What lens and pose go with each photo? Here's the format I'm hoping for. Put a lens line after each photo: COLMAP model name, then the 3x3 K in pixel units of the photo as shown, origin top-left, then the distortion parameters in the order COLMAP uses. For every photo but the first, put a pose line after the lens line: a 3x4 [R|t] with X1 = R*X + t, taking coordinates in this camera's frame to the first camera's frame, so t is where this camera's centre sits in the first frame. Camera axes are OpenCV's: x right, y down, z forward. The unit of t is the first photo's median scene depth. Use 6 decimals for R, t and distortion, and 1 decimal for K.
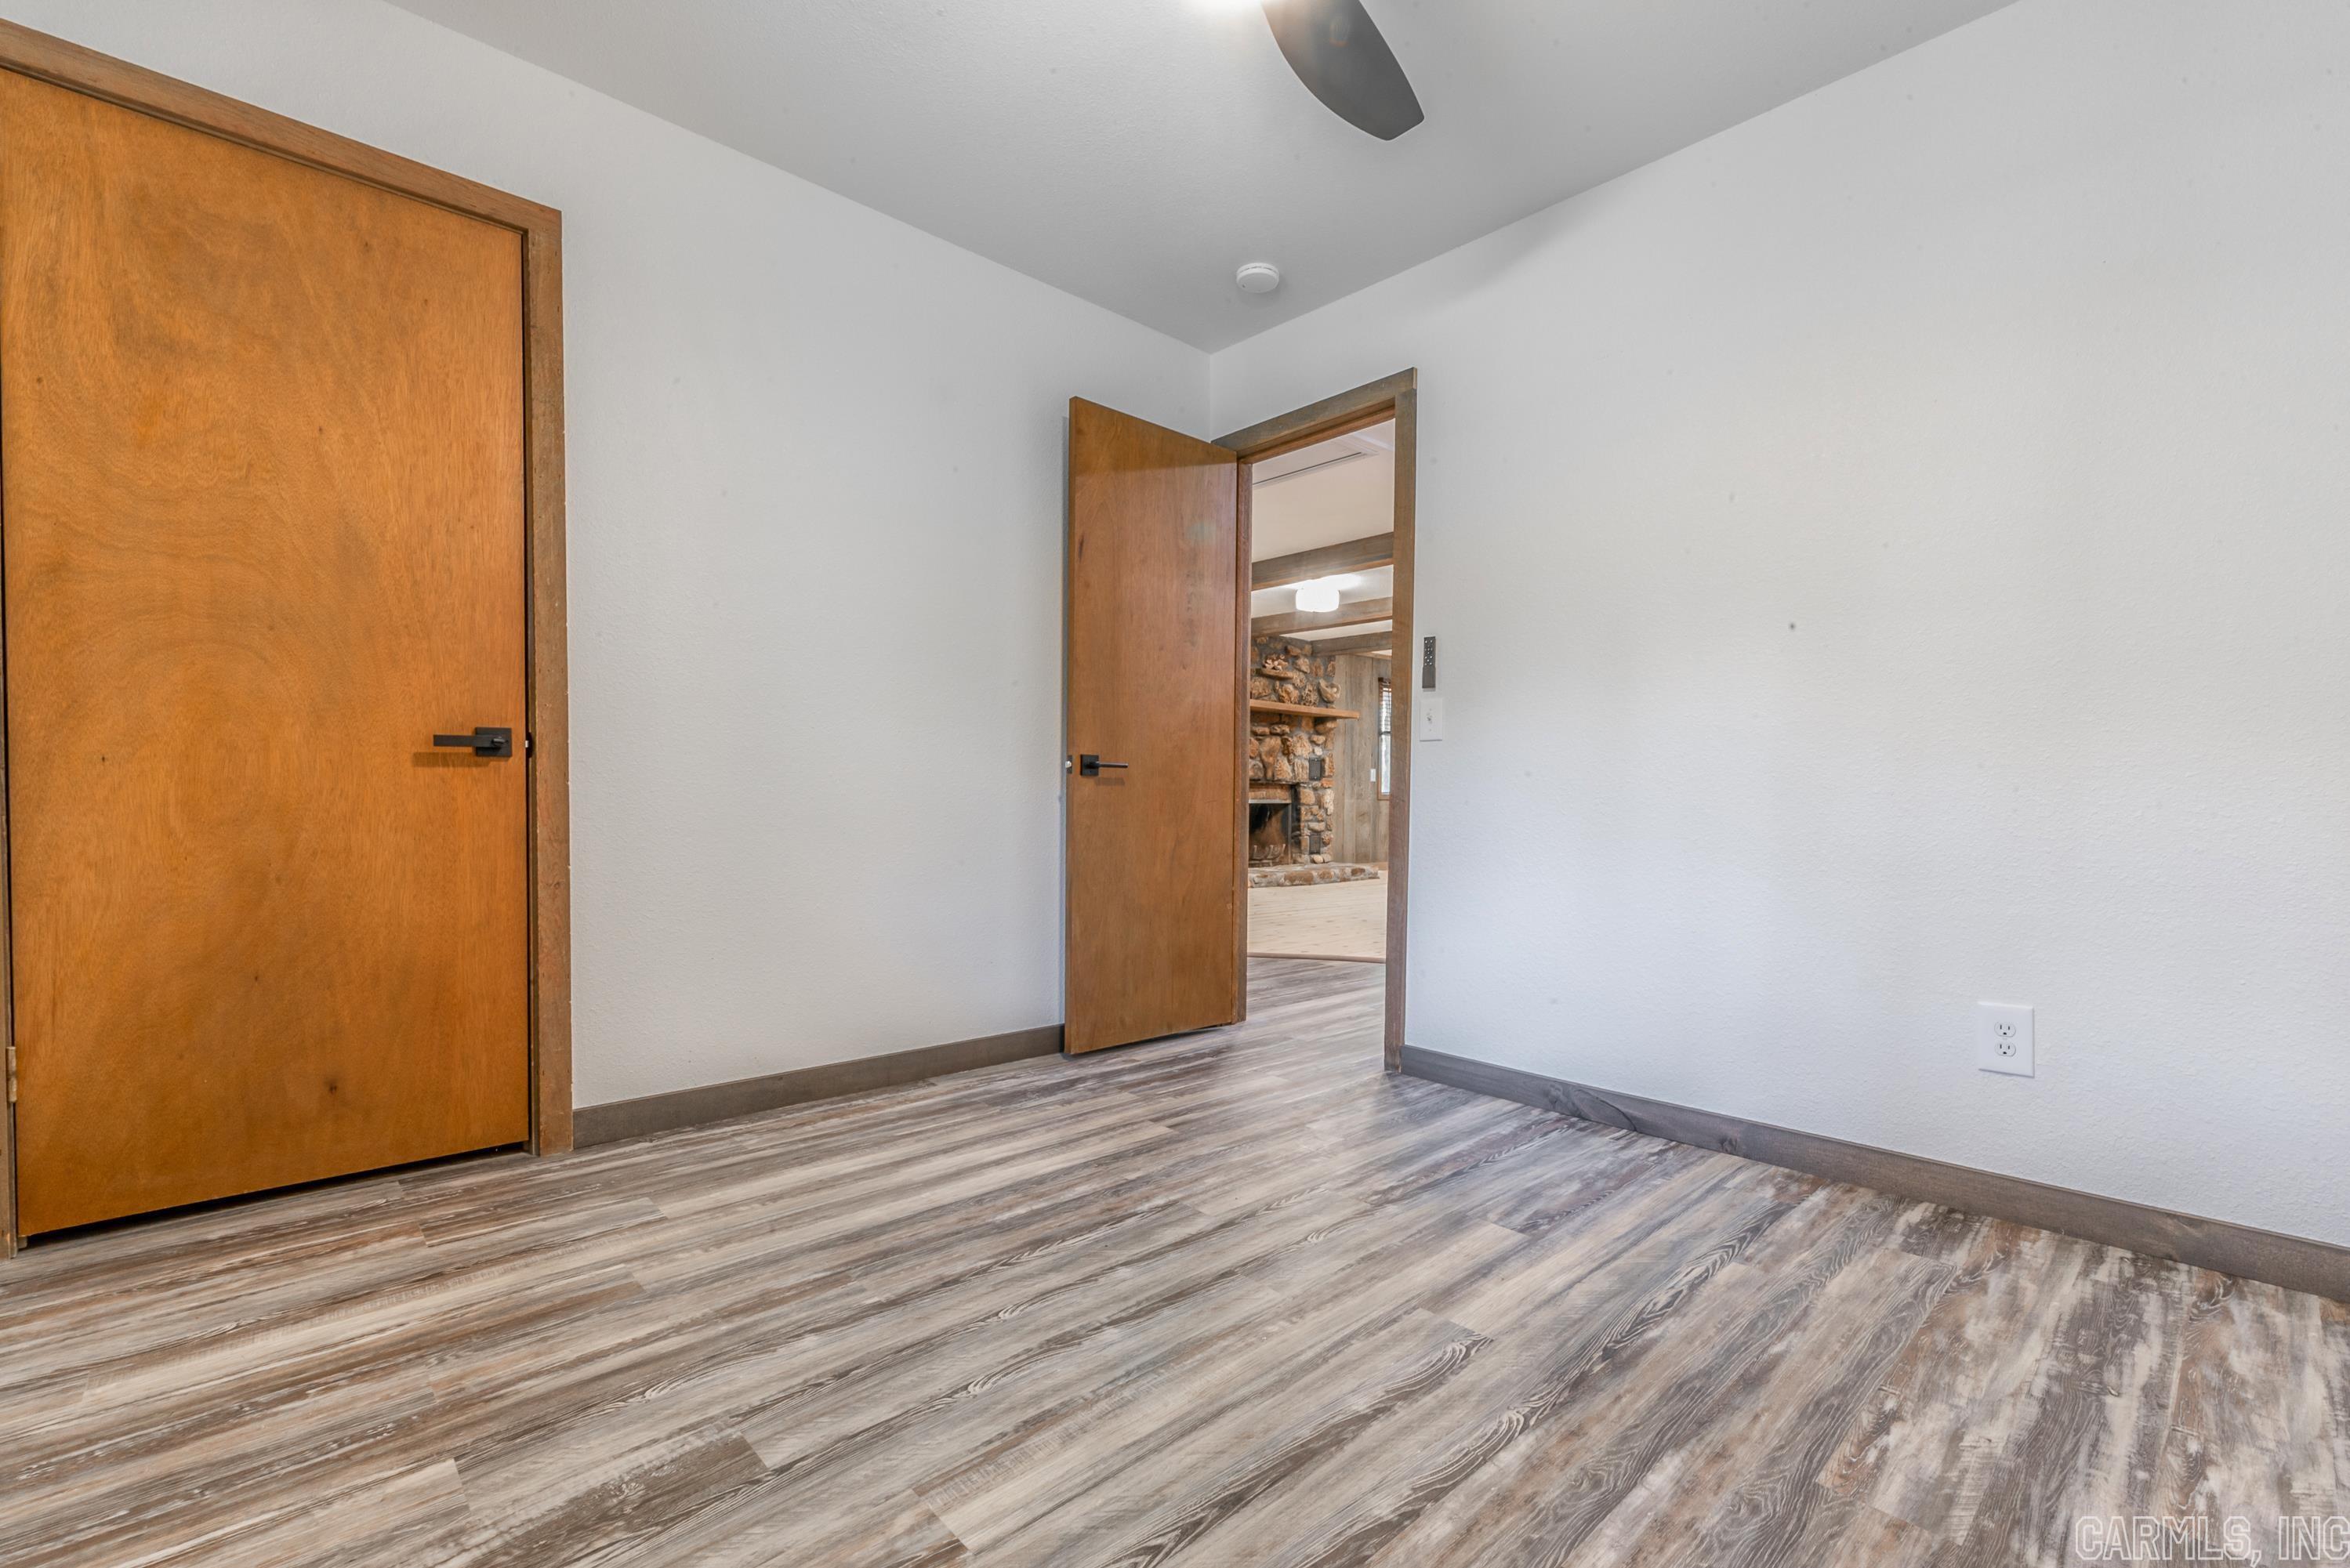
lens RADIAL K [[1016.1, 0, 1186.4], [0, 1016.1, 820.5], [0, 0, 1]] dist [0.000328, 0.000398]
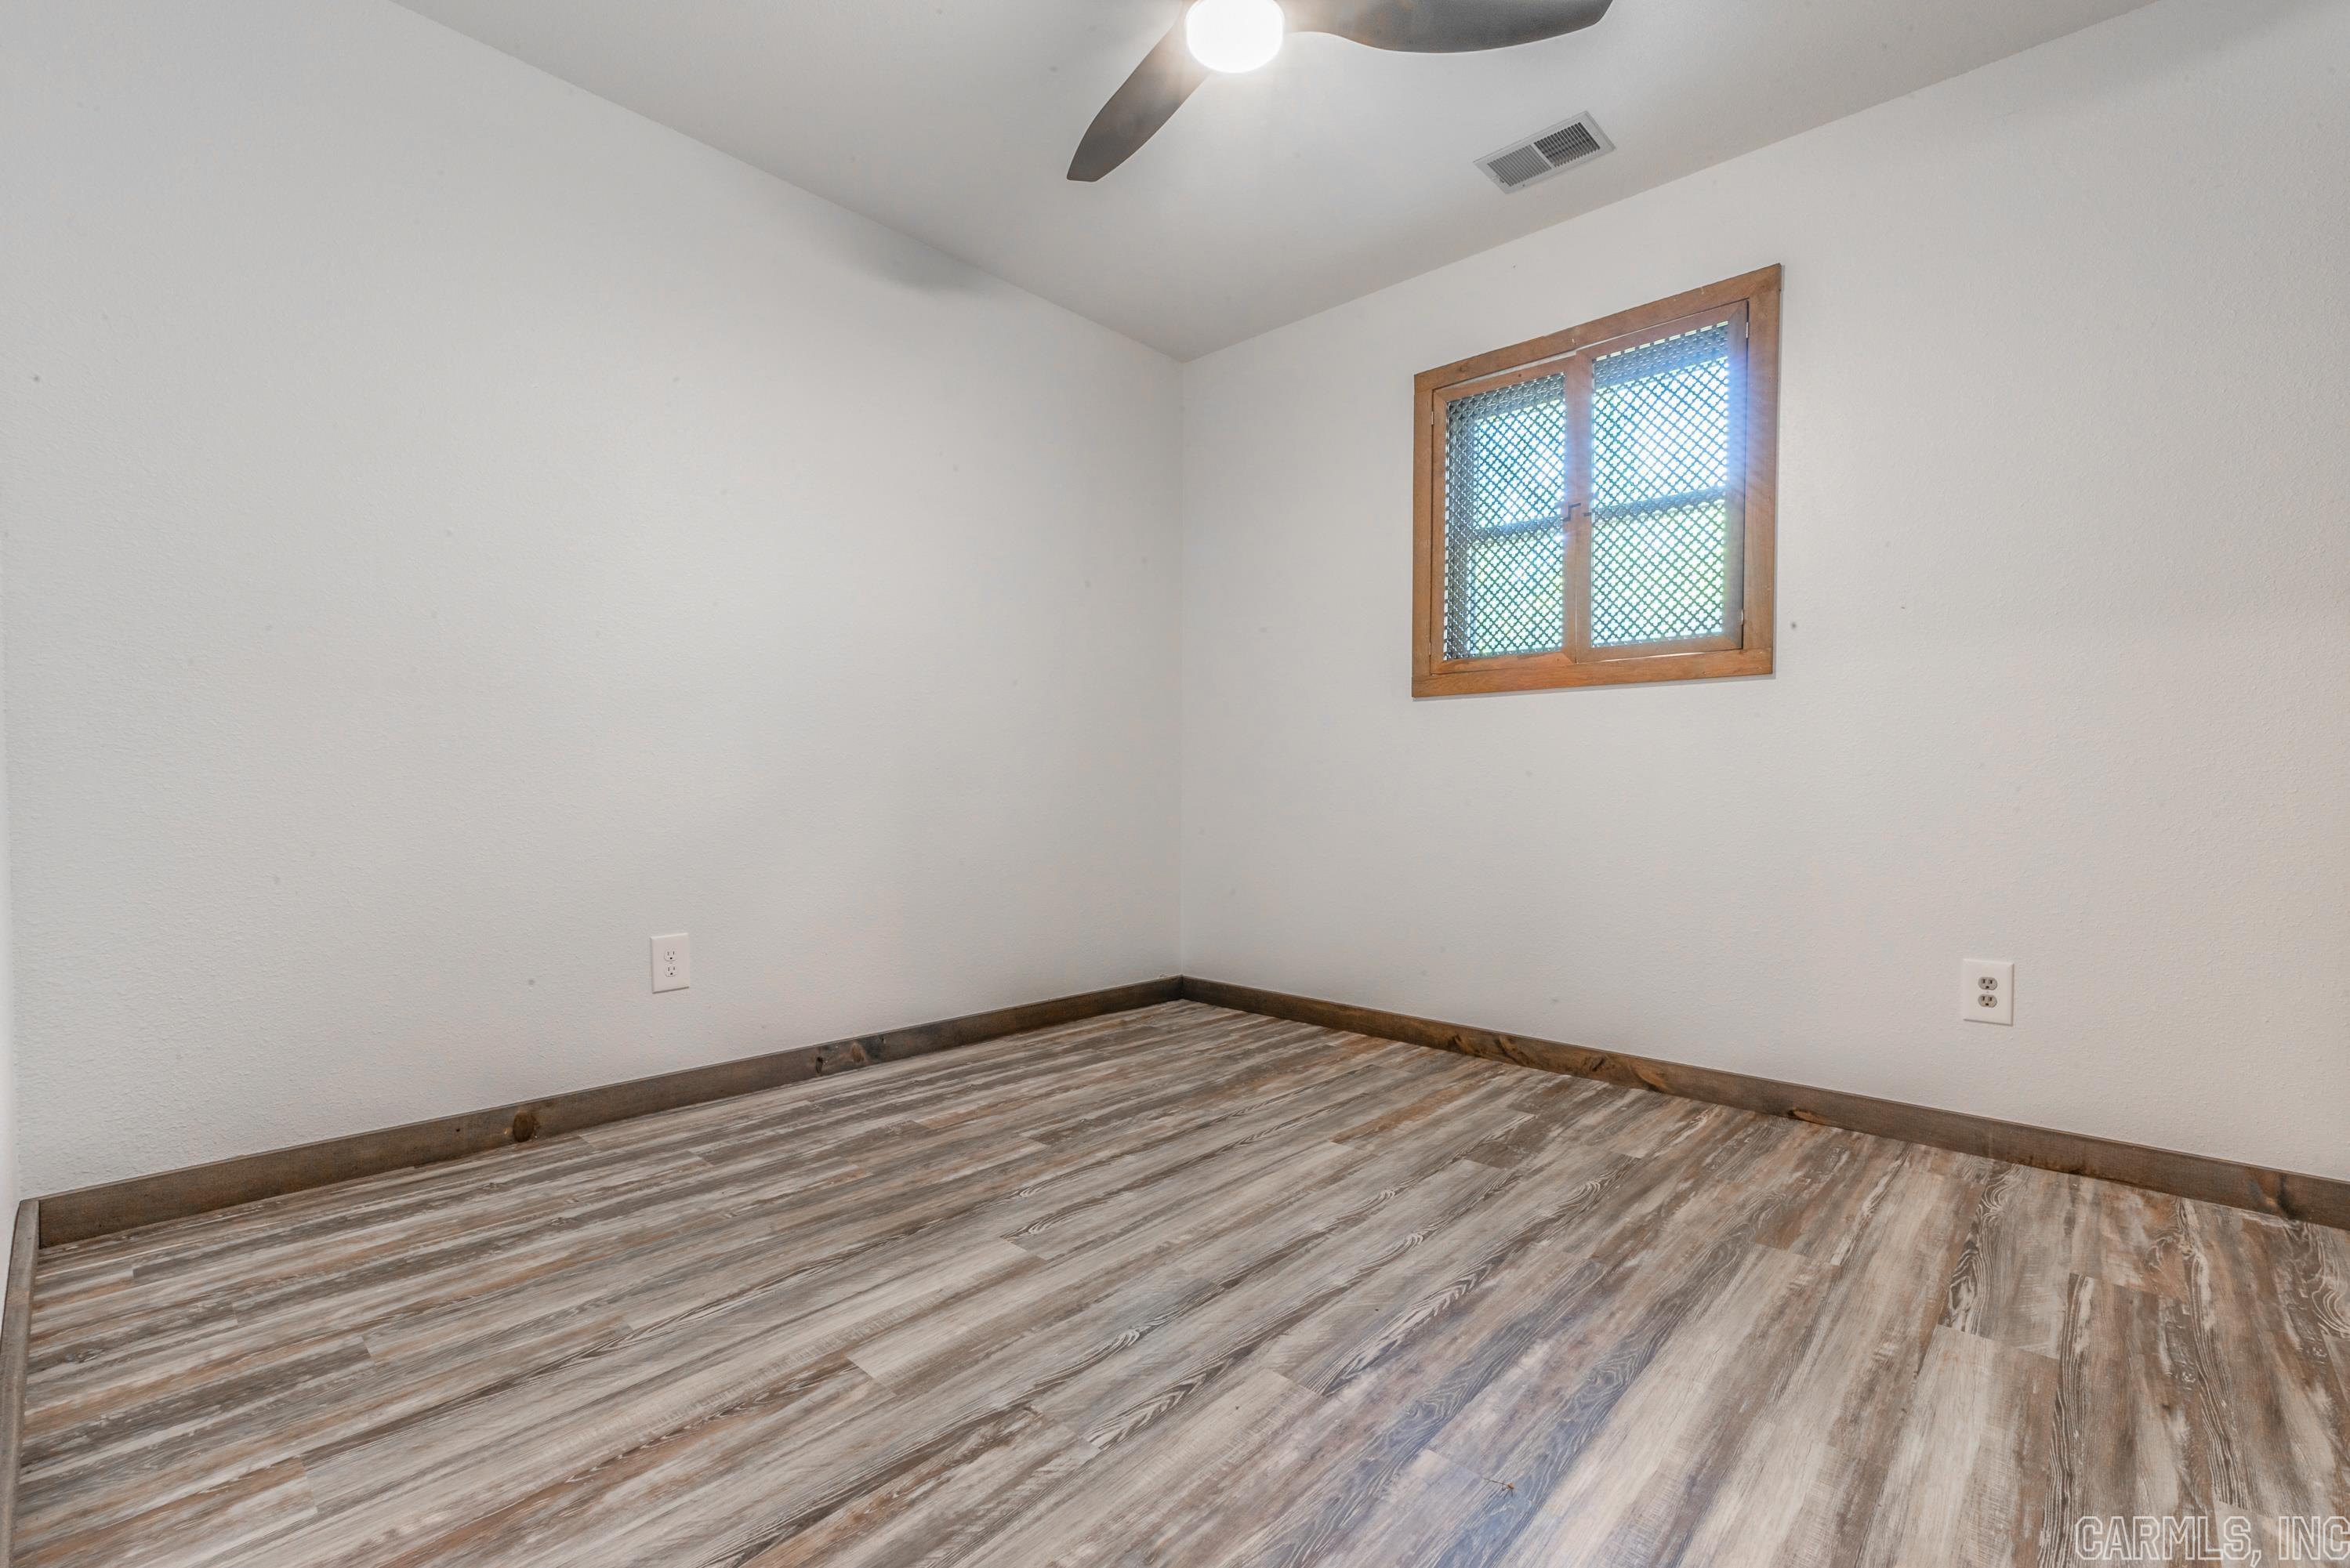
lens RADIAL K [[1016.1, 0, 1186.4], [0, 1016.1, 820.5], [0, 0, 1]] dist [0.000328, 0.000398]
pose [[-0.997025, -0.014889, -0.075629, 0.165693], [-0.019179, 0.998229, 0.056318, -0.042021], [0.074657, 0.057601, -0.995544, 1.976629]]
